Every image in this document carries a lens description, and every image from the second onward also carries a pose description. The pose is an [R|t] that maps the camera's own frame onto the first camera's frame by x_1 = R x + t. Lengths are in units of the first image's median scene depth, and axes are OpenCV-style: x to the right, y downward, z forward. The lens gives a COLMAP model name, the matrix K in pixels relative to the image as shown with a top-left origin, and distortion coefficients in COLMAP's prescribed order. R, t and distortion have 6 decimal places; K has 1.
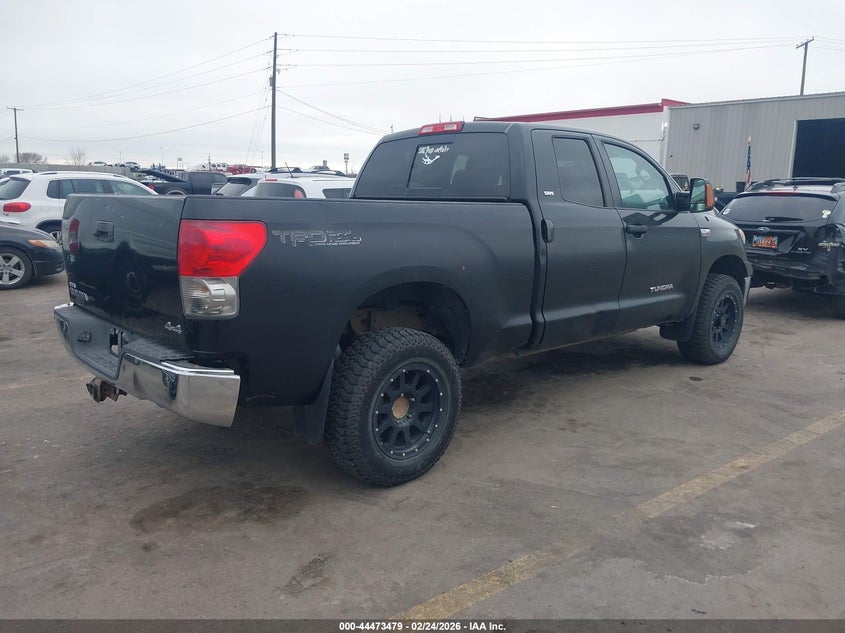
lens RADIAL K [[725.0, 0, 412.4], [0, 725.0, 316.4], [0, 0, 1]] dist [-0.004323, -0.000162]
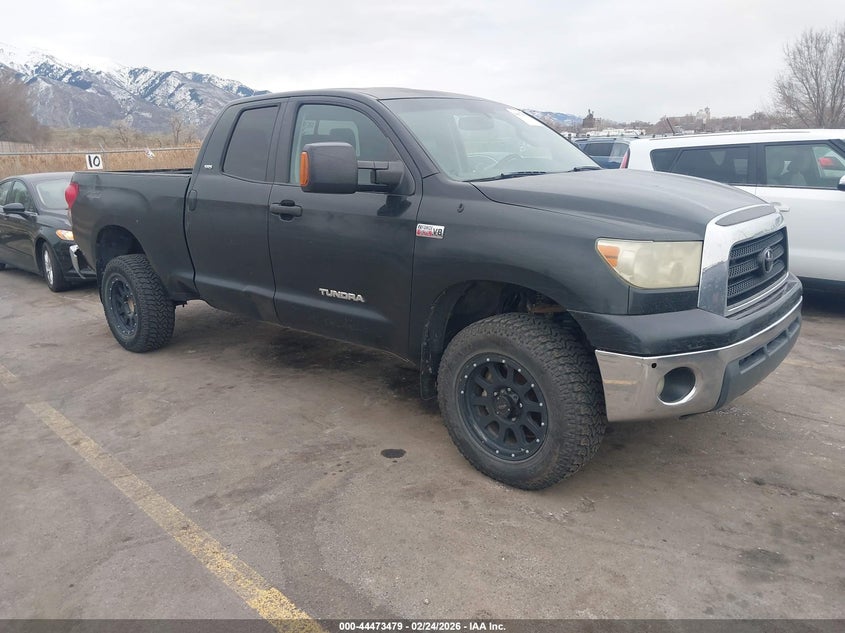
lens RADIAL K [[725.0, 0, 412.4], [0, 725.0, 316.4], [0, 0, 1]] dist [-0.004323, -0.000162]
pose [[0.040249, 0.206243, -0.977673, 1.355596], [-0.157160, 0.967593, 0.197646, -0.221721], [0.986753, 0.145696, 0.071358, 1.300411]]
